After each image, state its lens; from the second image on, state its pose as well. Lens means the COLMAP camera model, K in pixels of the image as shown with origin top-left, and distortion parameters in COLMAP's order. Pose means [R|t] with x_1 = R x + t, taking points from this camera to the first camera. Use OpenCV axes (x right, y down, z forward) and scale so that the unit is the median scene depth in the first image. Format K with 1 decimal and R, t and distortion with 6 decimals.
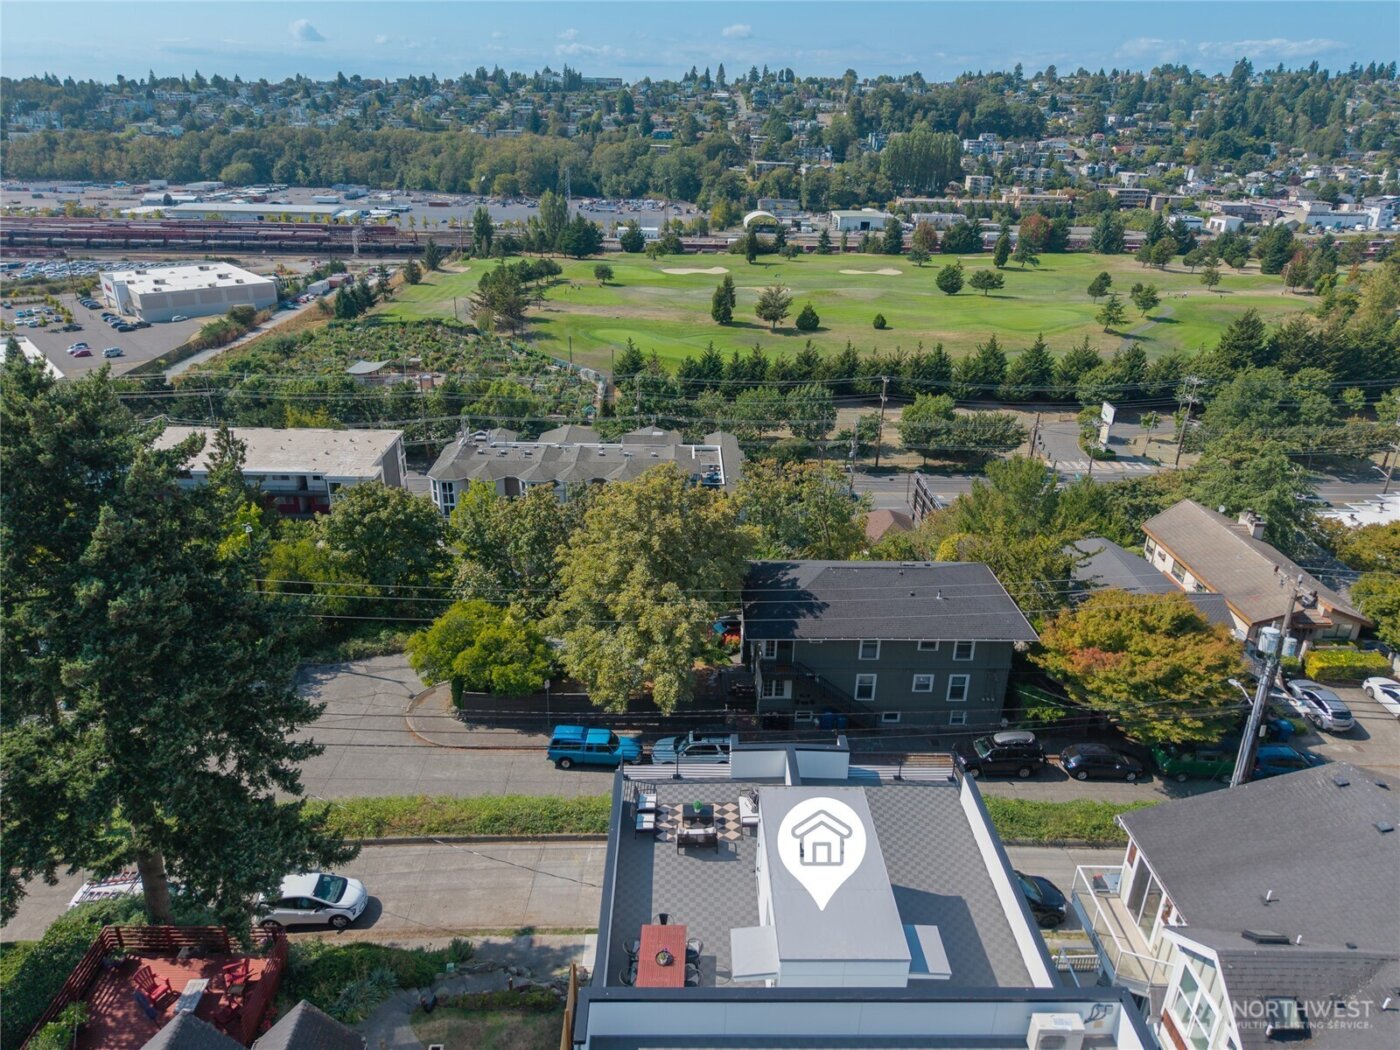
lens RADIAL K [[950.0, 0, 702.2], [0, 950.0, 532.0], [0, 0, 1]] dist [-0.001933, 0.000497]
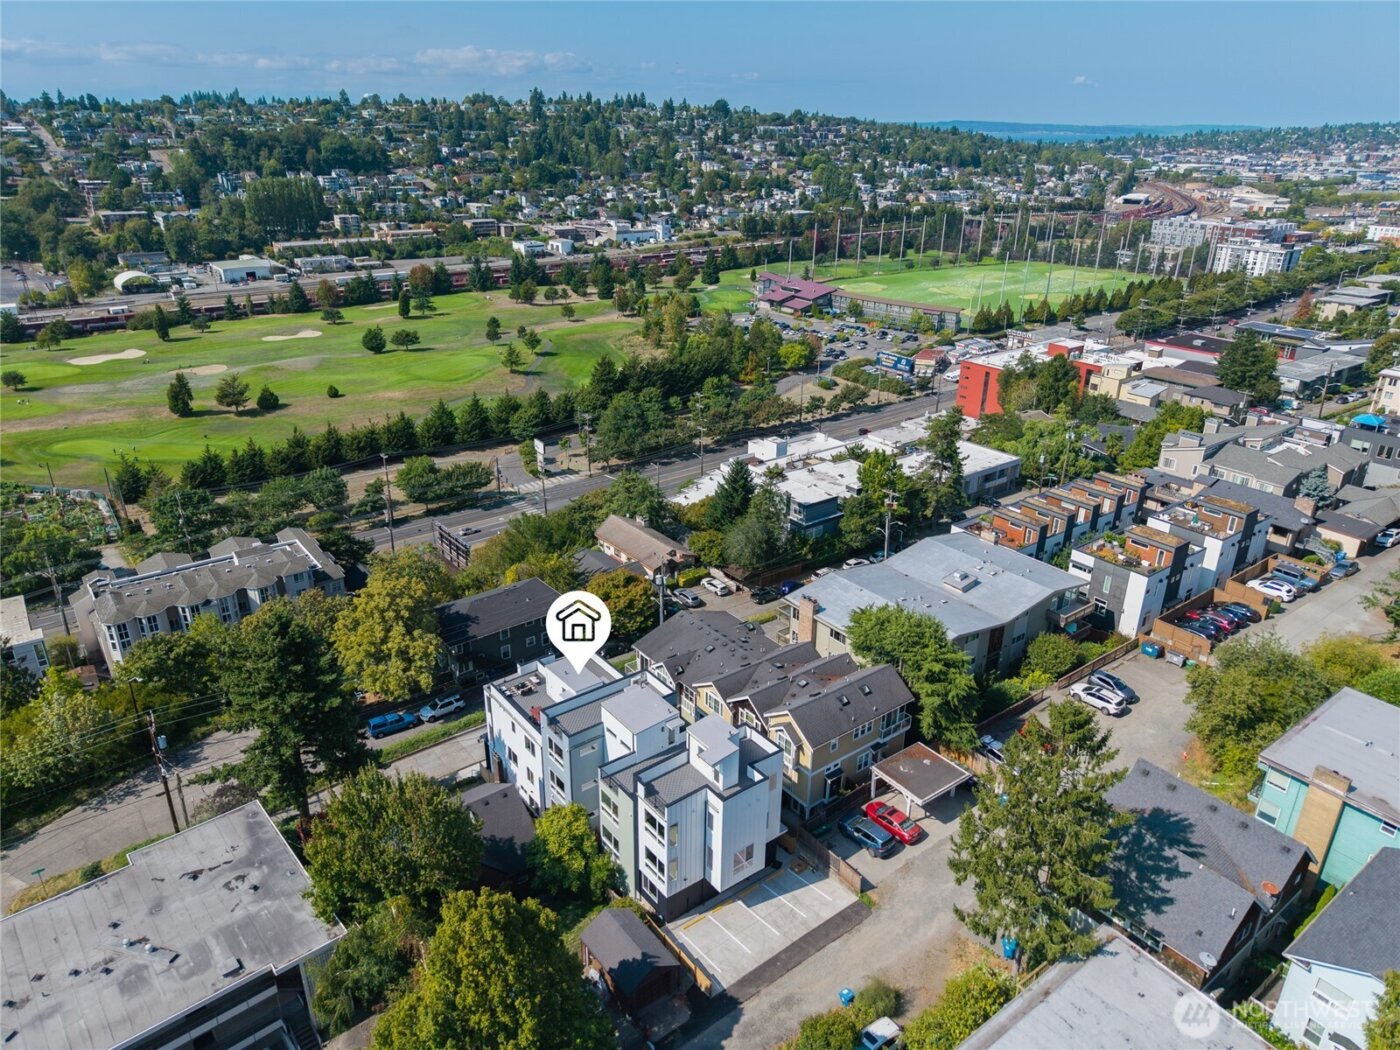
lens RADIAL K [[950.0, 0, 702.2], [0, 950.0, 532.0], [0, 0, 1]] dist [-0.001933, 0.000497]
pose [[0.804962, -0.249357, 0.538384, -0.062390], [0.245624, 0.966043, 0.080188, -0.017474], [-0.540098, 0.067692, 0.838876, -0.115327]]
